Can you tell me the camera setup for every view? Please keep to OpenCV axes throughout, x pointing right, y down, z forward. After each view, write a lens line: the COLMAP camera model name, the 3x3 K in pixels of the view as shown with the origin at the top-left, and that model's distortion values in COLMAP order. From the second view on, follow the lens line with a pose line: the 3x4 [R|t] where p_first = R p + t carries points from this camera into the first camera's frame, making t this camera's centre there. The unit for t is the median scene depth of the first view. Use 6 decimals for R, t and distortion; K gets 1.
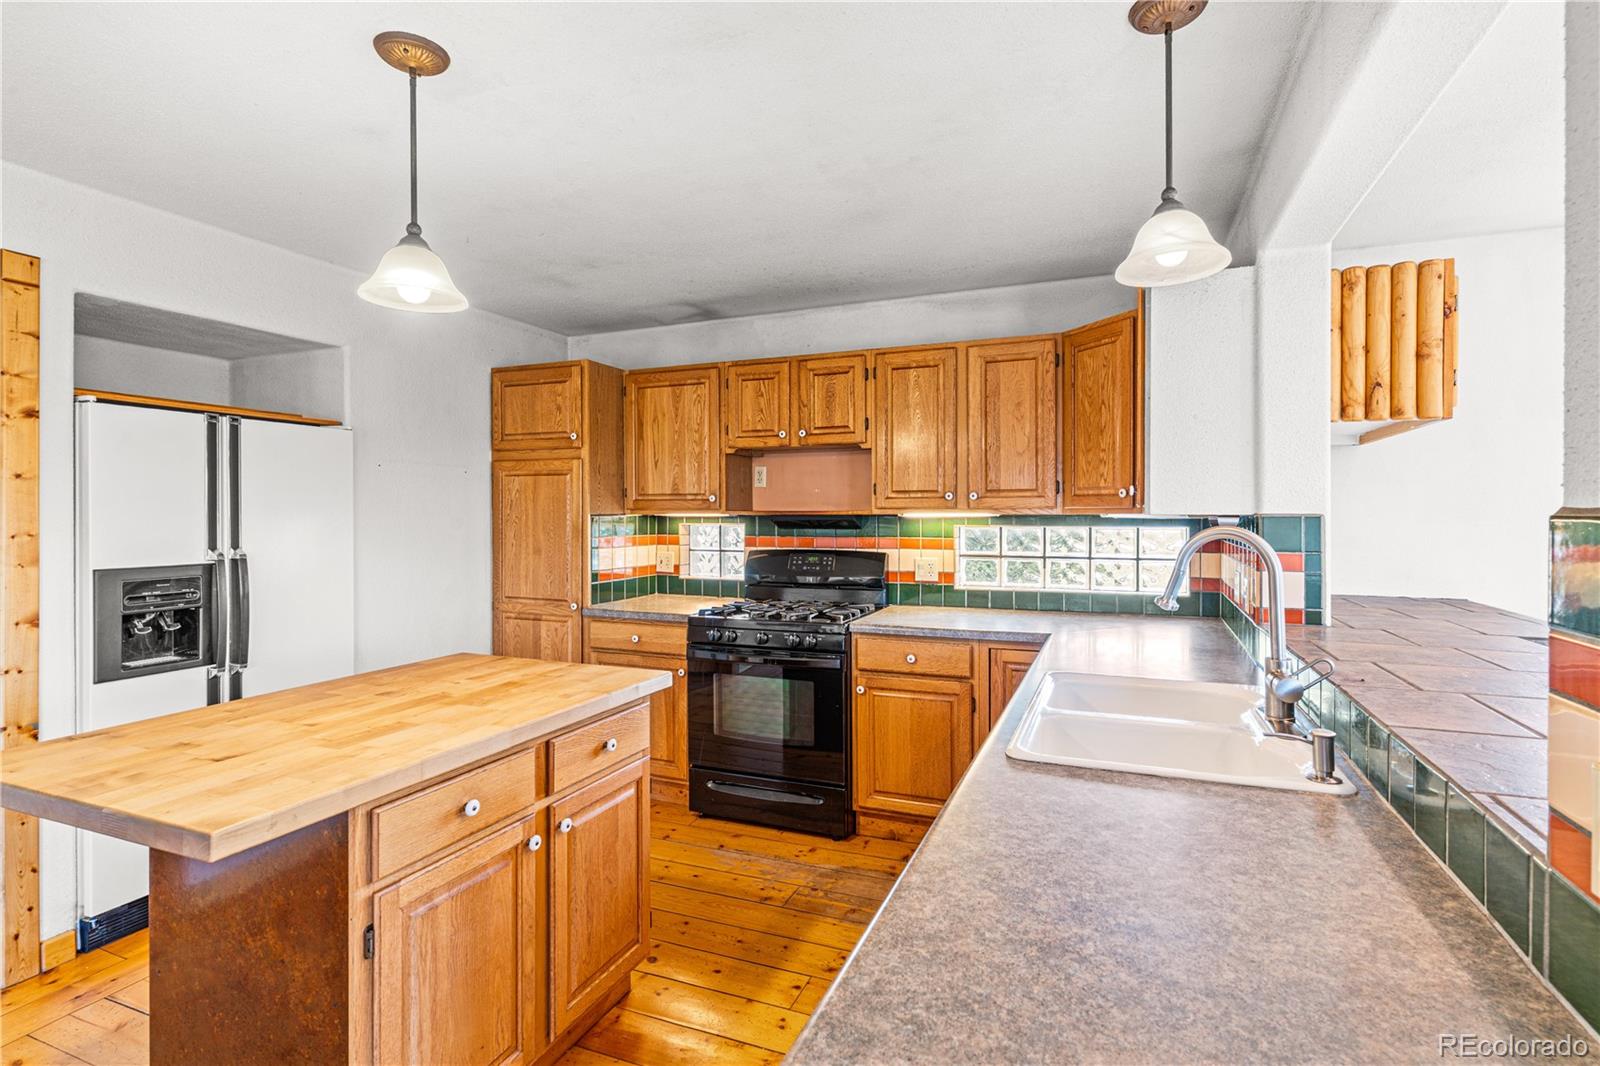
lens RADIAL K [[786.9, 0, 790.7], [0, 786.9, 508.5], [0, 0, 1]] dist [-0.000732, -0.000023]
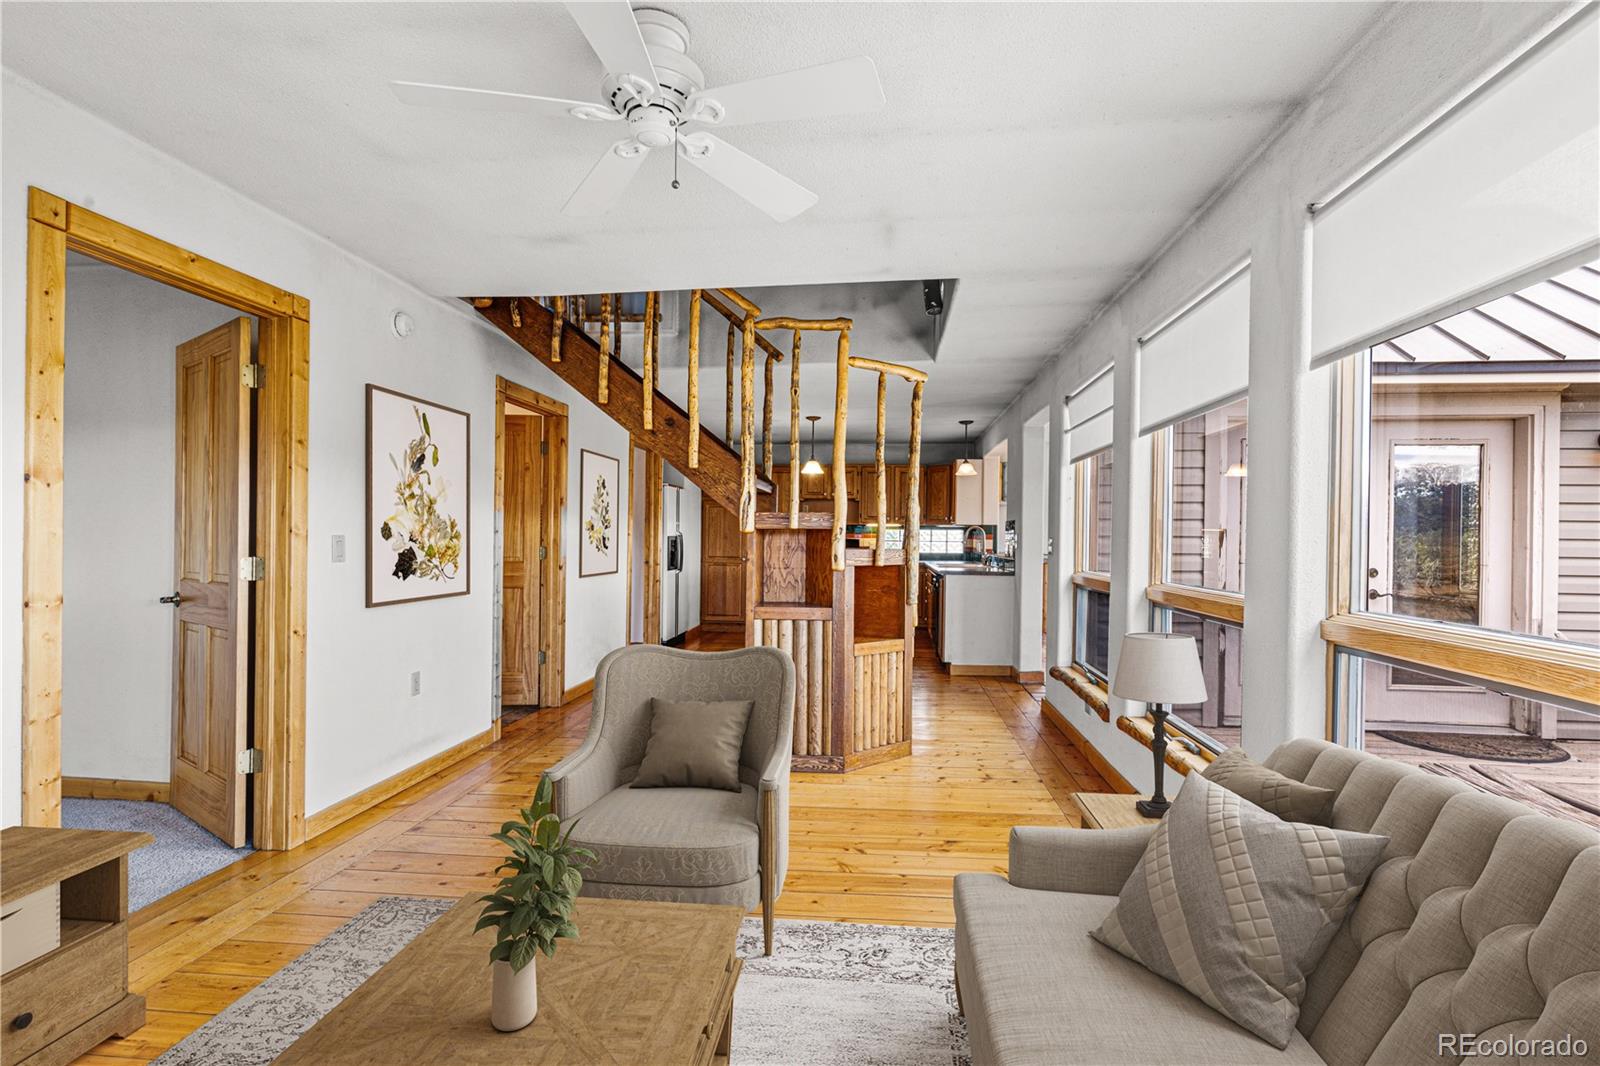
lens RADIAL K [[795.0, 0, 803.7], [0, 795.0, 537.7], [0, 0, 1]] dist [-0.001372, -0.000206]
pose [[0.955769, 0.013261, 0.293819, -1.039943], [-0.015080, 0.999879, 0.003924, 0.052340], [-0.293732, -0.008181, 0.955853, -1.852859]]
